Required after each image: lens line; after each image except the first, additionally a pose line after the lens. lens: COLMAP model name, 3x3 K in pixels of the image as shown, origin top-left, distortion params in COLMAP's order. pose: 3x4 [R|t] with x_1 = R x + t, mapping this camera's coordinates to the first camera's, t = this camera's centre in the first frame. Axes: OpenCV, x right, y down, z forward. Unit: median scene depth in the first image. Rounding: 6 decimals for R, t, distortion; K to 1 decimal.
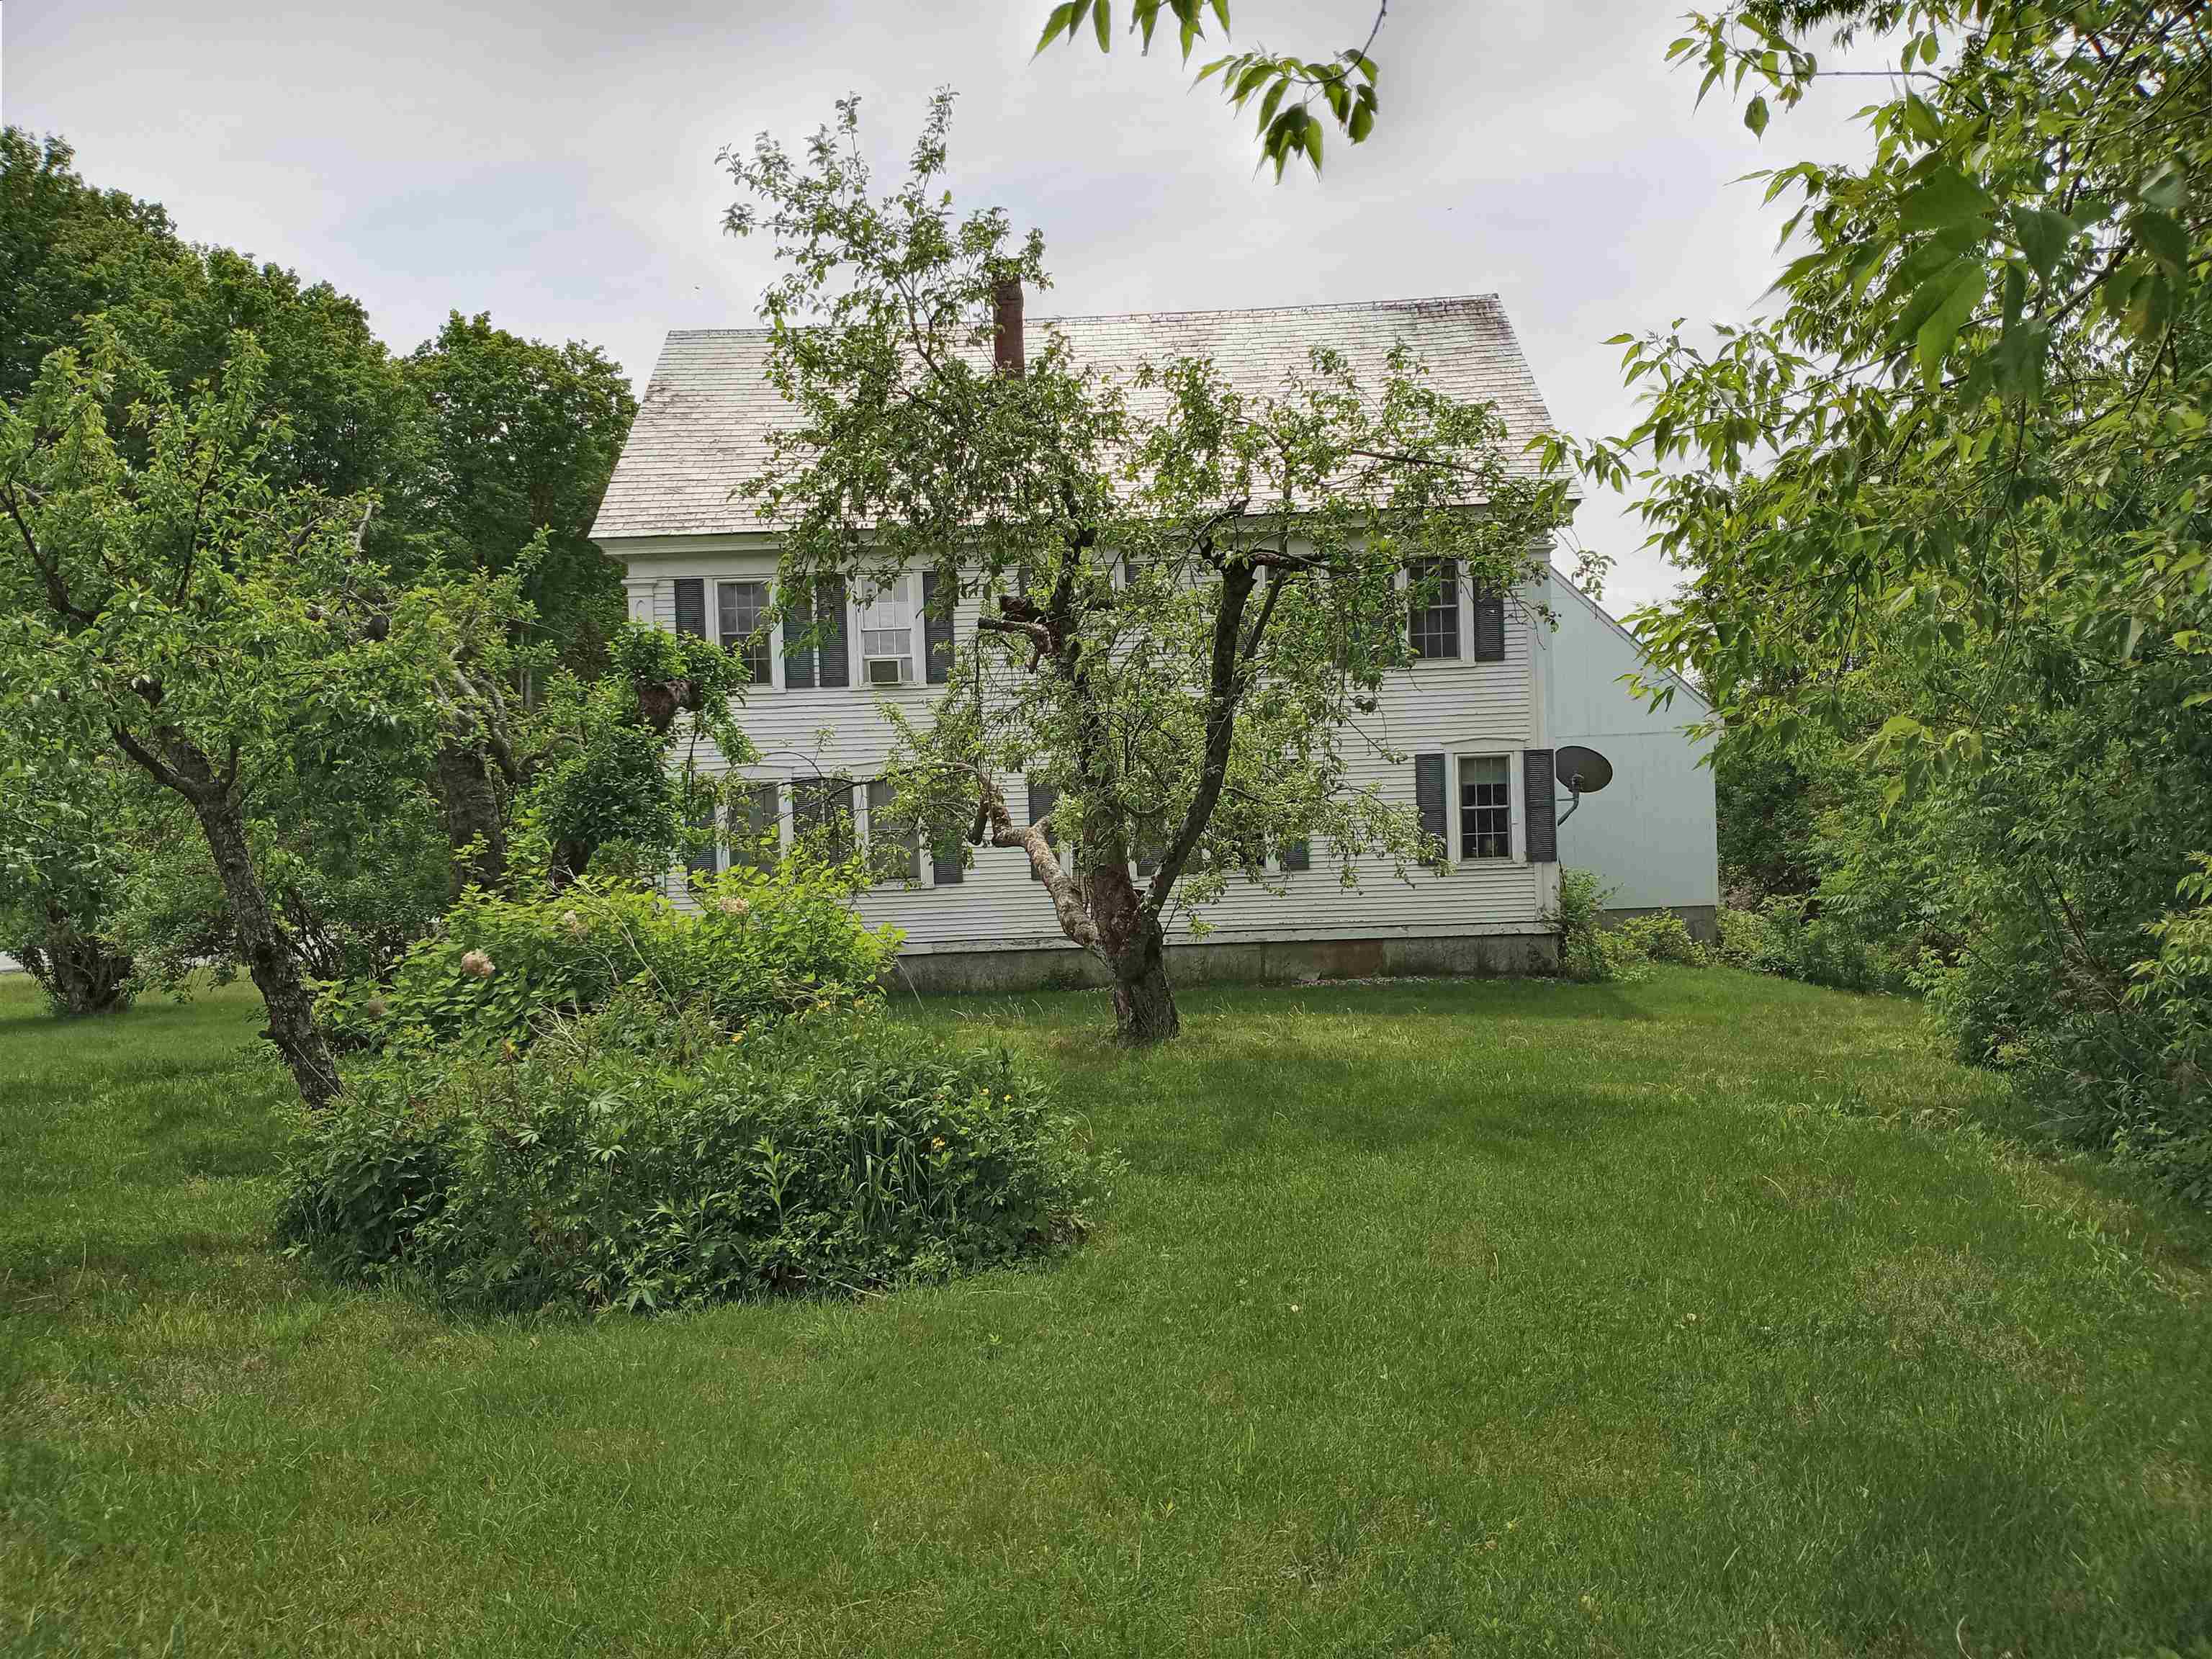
lens RADIAL K [[1783.1, 0, 1106.0], [0, 1783.1, 829.5], [0, 0, 1]] dist [0.095415, -0.194354]
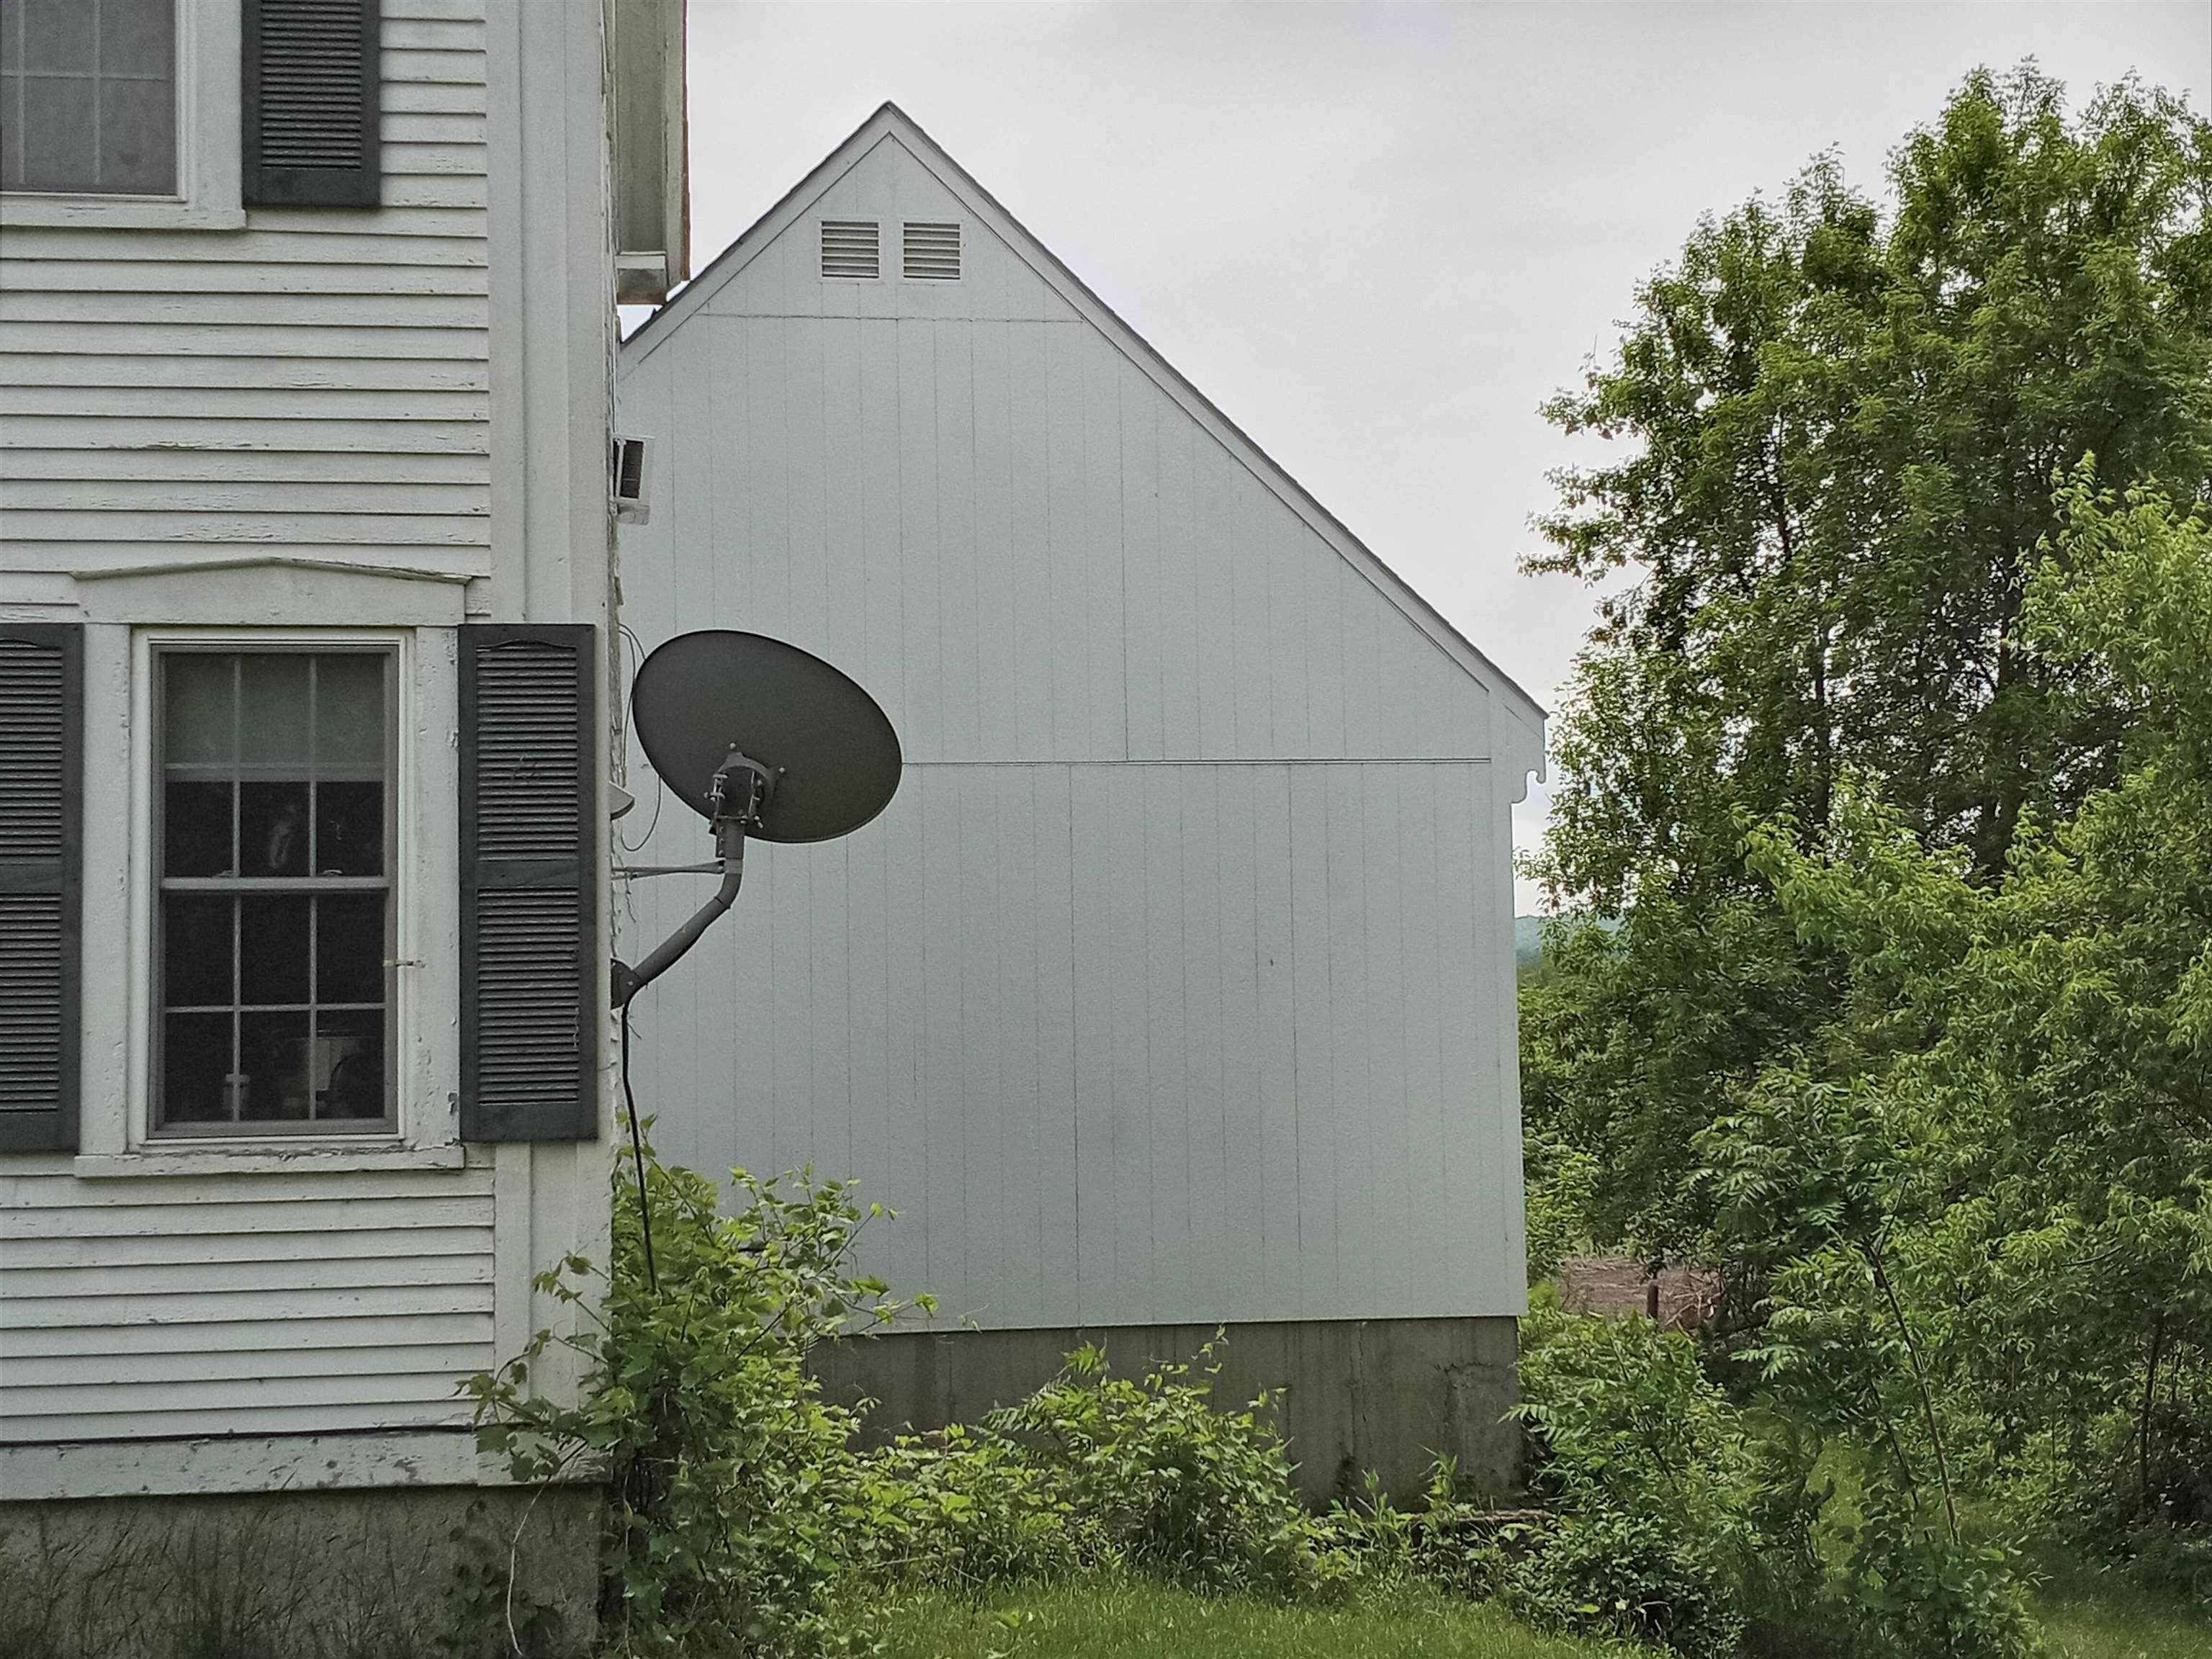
lens RADIAL K [[3287.2, 0, 1096.1], [0, 3287.2, 869.1], [0, 0, 1]] dist [0.325813, -1.637937]
pose [[0.991138, 0.027607, 0.129935, 0.256648], [-0.017654, 0.996864, -0.077135, 0.014671], [-0.131657, 0.074157, 0.988518, 0.593608]]
